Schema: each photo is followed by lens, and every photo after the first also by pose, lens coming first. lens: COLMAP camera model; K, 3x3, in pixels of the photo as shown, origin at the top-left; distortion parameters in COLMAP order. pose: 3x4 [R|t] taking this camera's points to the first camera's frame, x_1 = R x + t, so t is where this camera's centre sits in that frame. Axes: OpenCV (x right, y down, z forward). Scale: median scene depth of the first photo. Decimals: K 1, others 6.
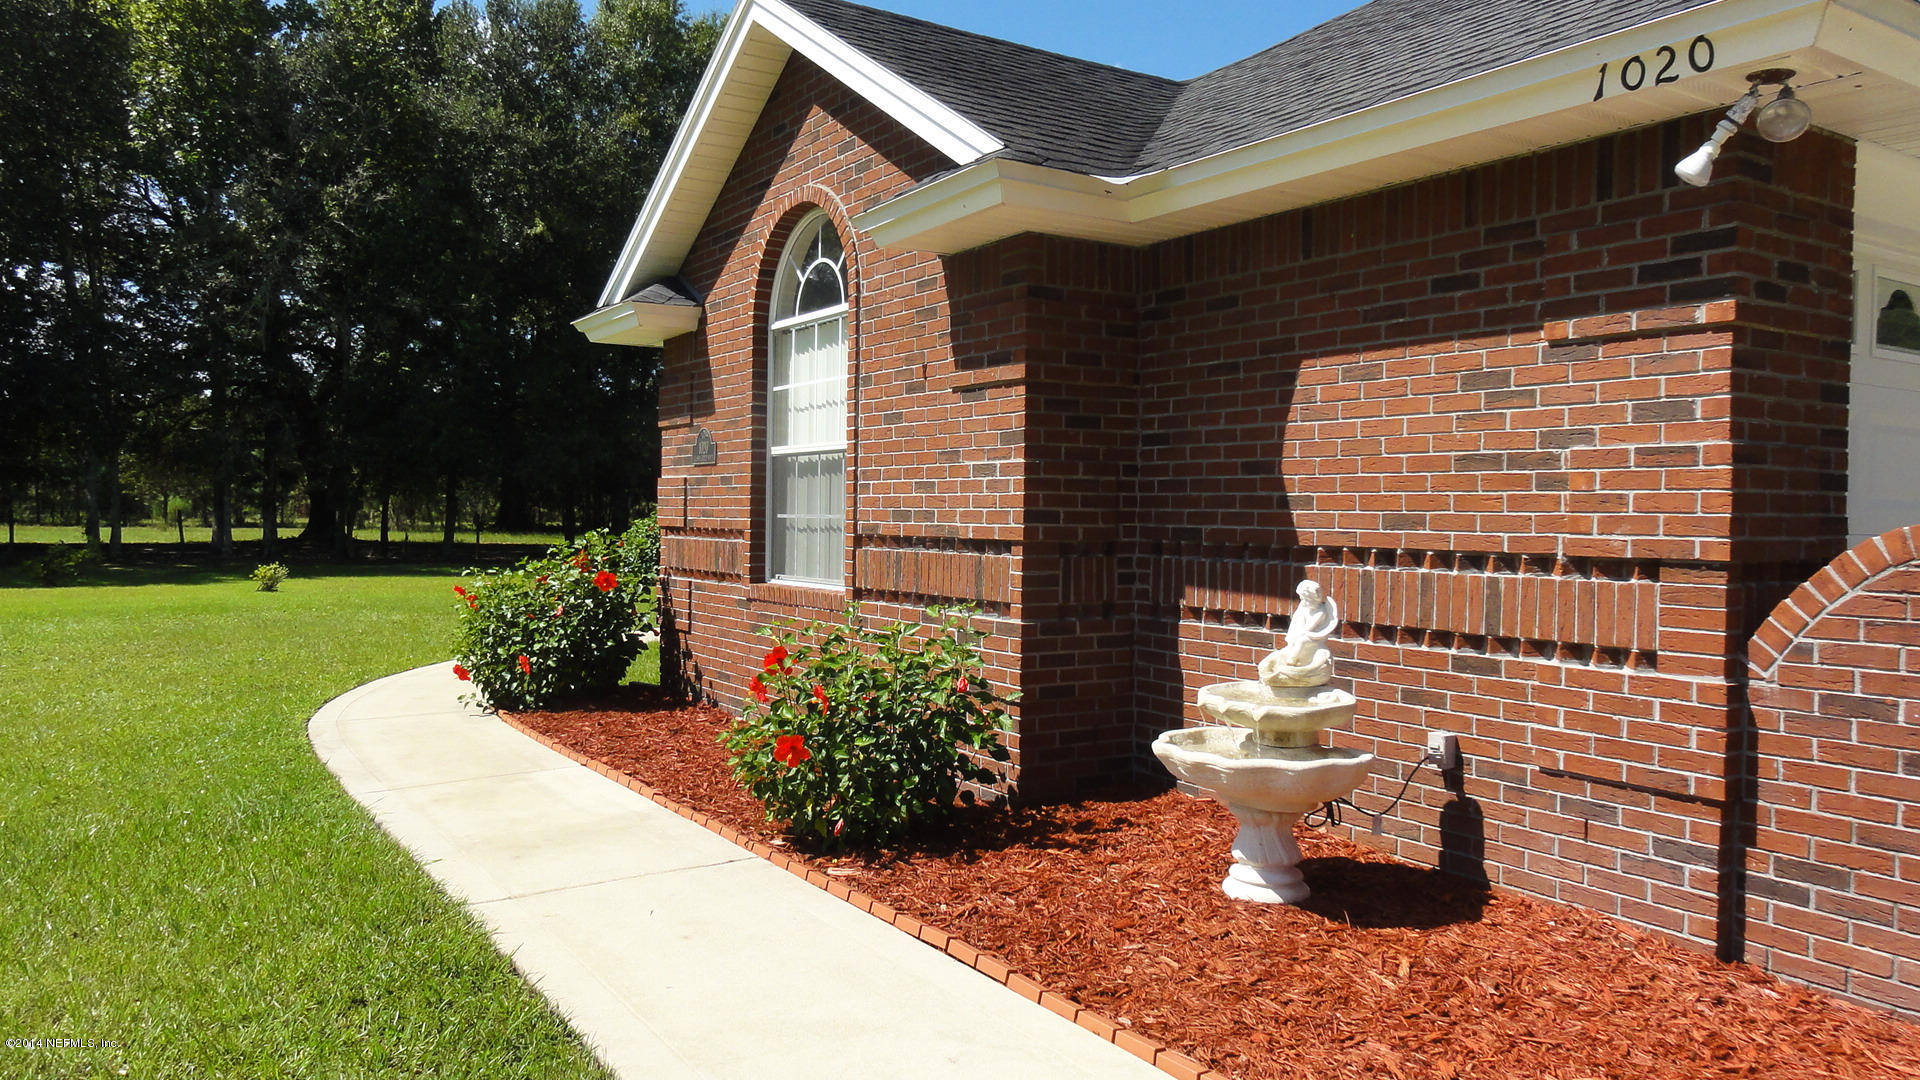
lens RADIAL K [[1356.4, 0, 960.0], [0, 1356.4, 540.0], [0, 0, 1]] dist [-0.002396, 0.011020]
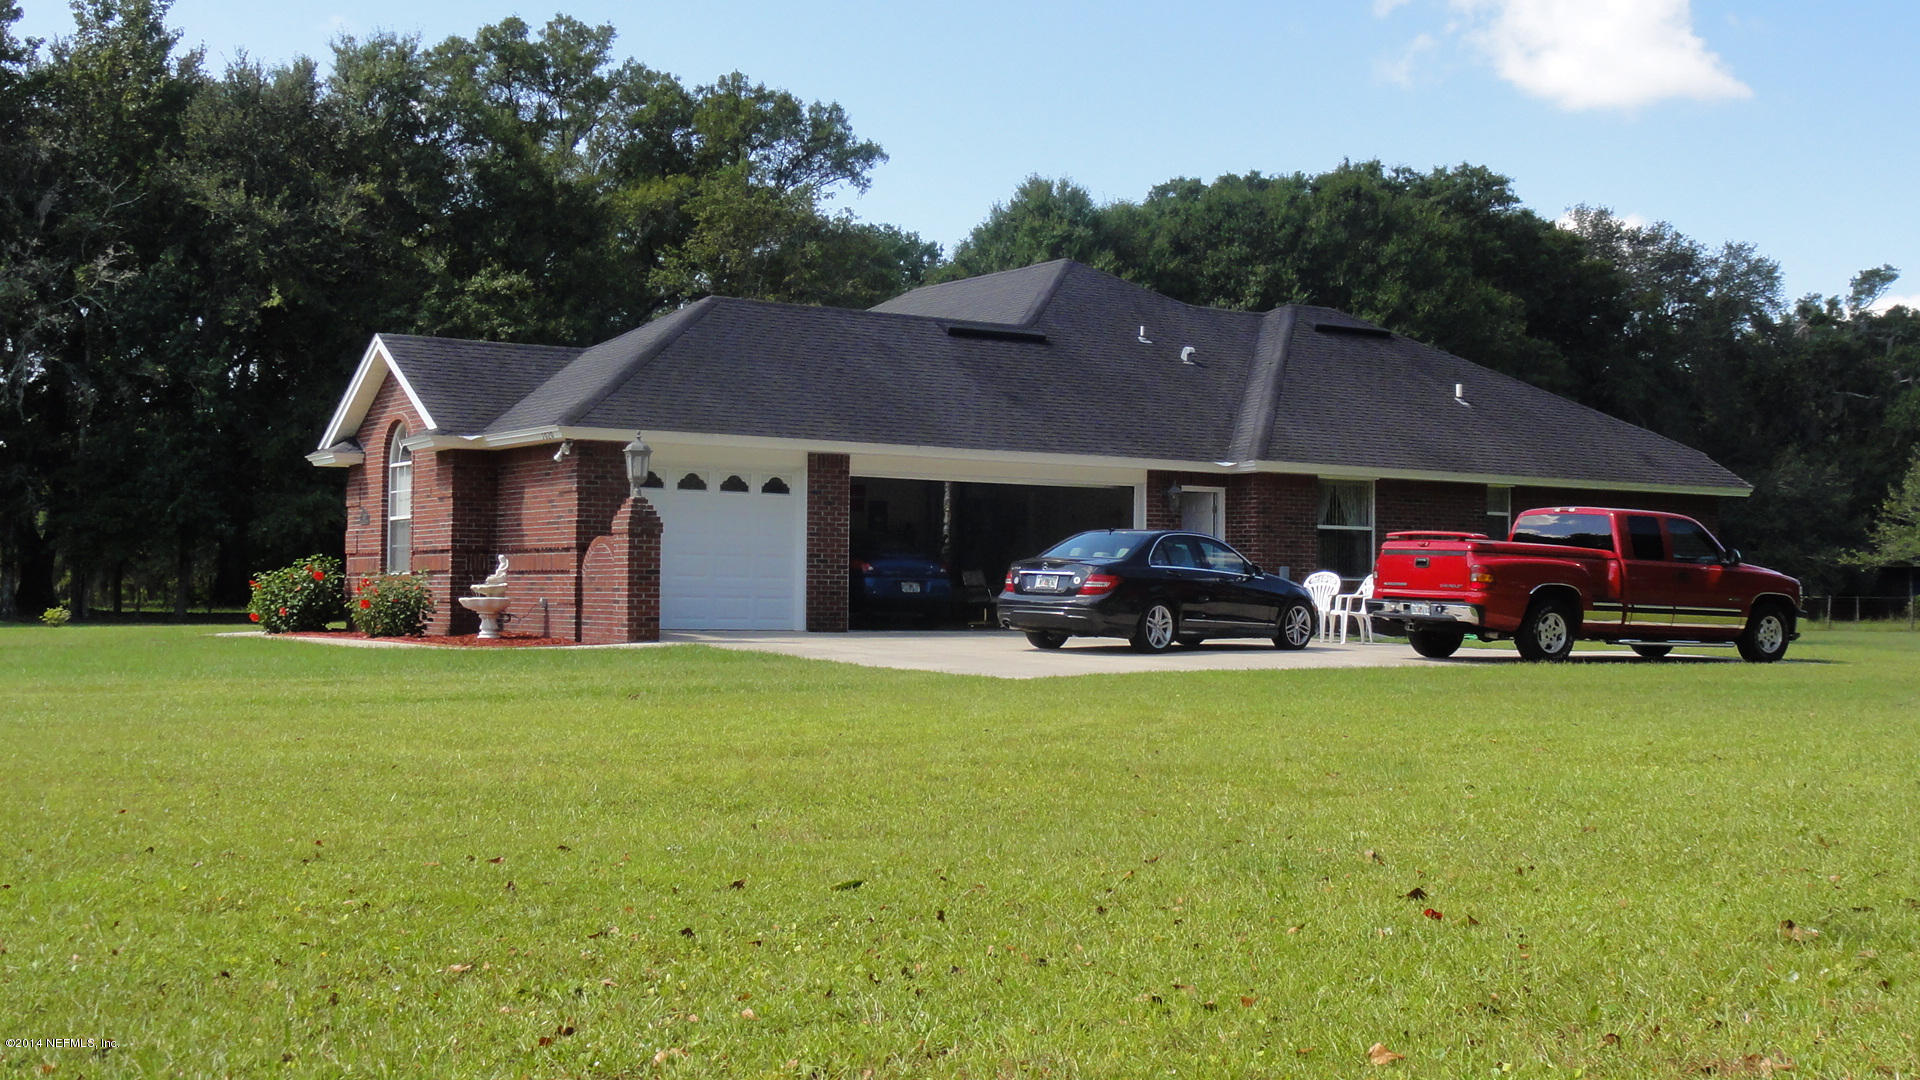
lens RADIAL K [[2100.4, 0, 960.0], [0, 2100.4, 540.0], [0, 0, 1]] dist [-0.023092, -0.018201]
pose [[0.999710, -0.004270, 0.023687, 0.762137], [0.005374, 0.998893, -0.046732, 0.146434], [-0.023461, 0.046846, 0.998627, -2.647356]]
